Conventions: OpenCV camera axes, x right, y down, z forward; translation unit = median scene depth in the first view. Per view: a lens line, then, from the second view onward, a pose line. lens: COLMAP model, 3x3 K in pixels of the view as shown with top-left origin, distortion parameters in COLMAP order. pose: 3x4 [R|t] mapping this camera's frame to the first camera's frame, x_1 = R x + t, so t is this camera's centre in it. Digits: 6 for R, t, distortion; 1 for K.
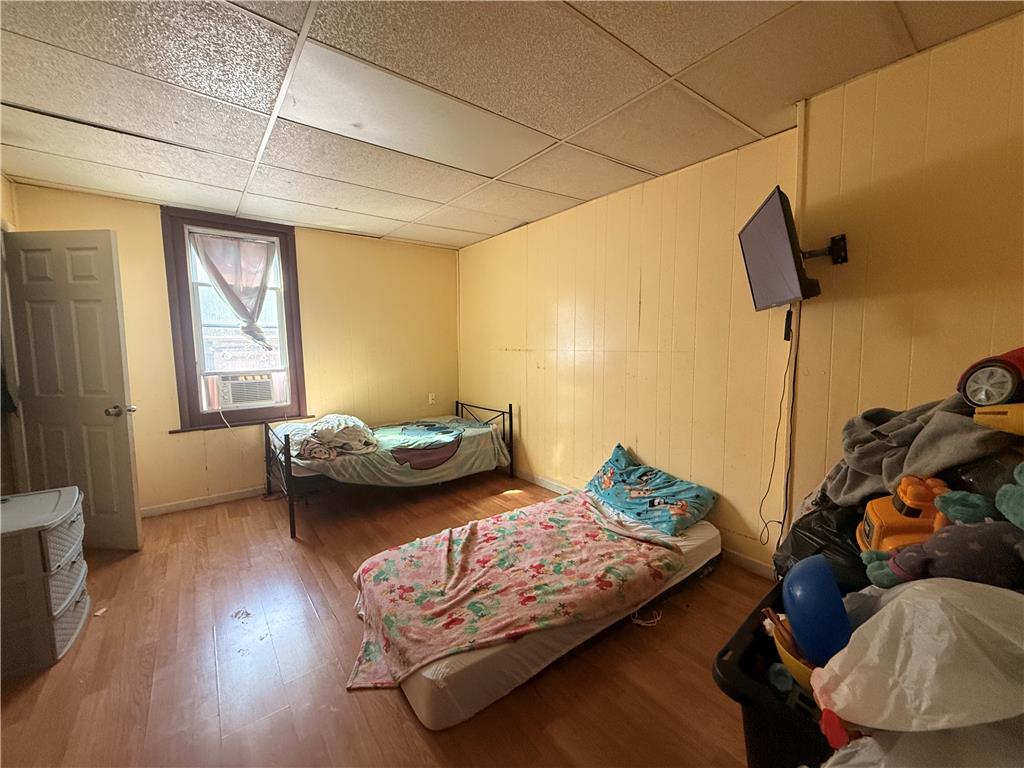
lens RADIAL K [[409.3, 0, 510.5], [0, 409.3, 381.5], [0, 0, 1]] dist [0.000564, 0.000075]
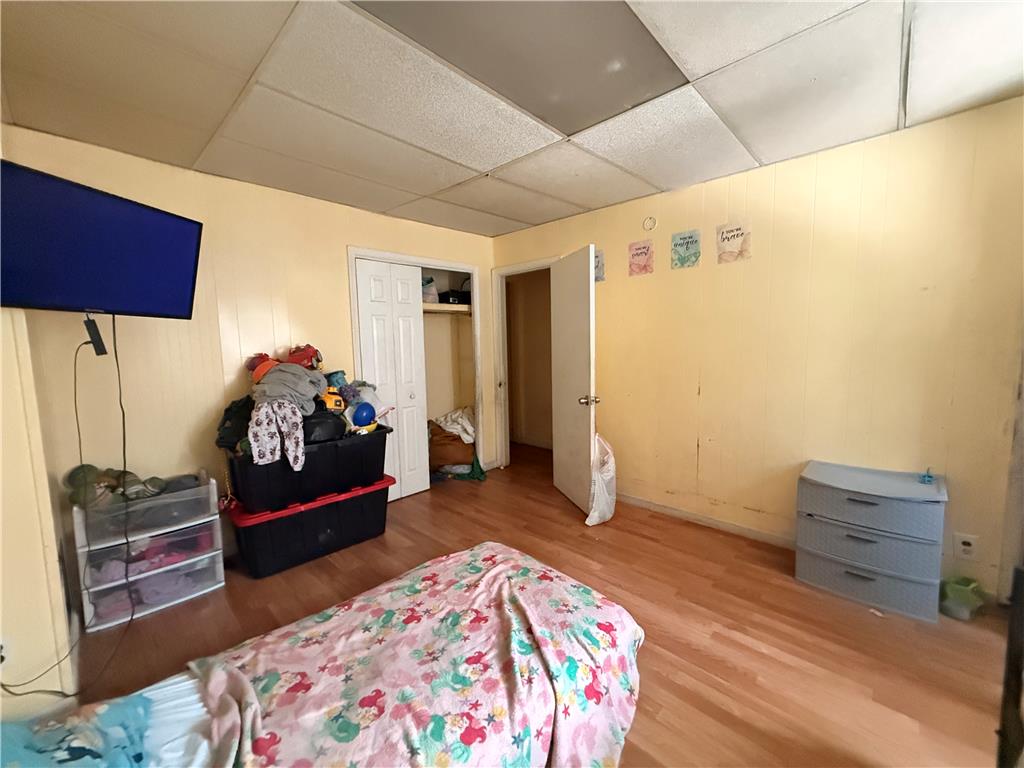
lens RADIAL K [[409.3, 0, 514.2], [0, 409.3, 382.7], [0, 0, 1]] dist [0.000564, 0.000075]
pose [[-0.987666, 0.041448, -0.150988, -0.032624], [0.012933, 0.982627, 0.185142, -0.164020], [0.156039, 0.180906, -0.971043, 1.709874]]
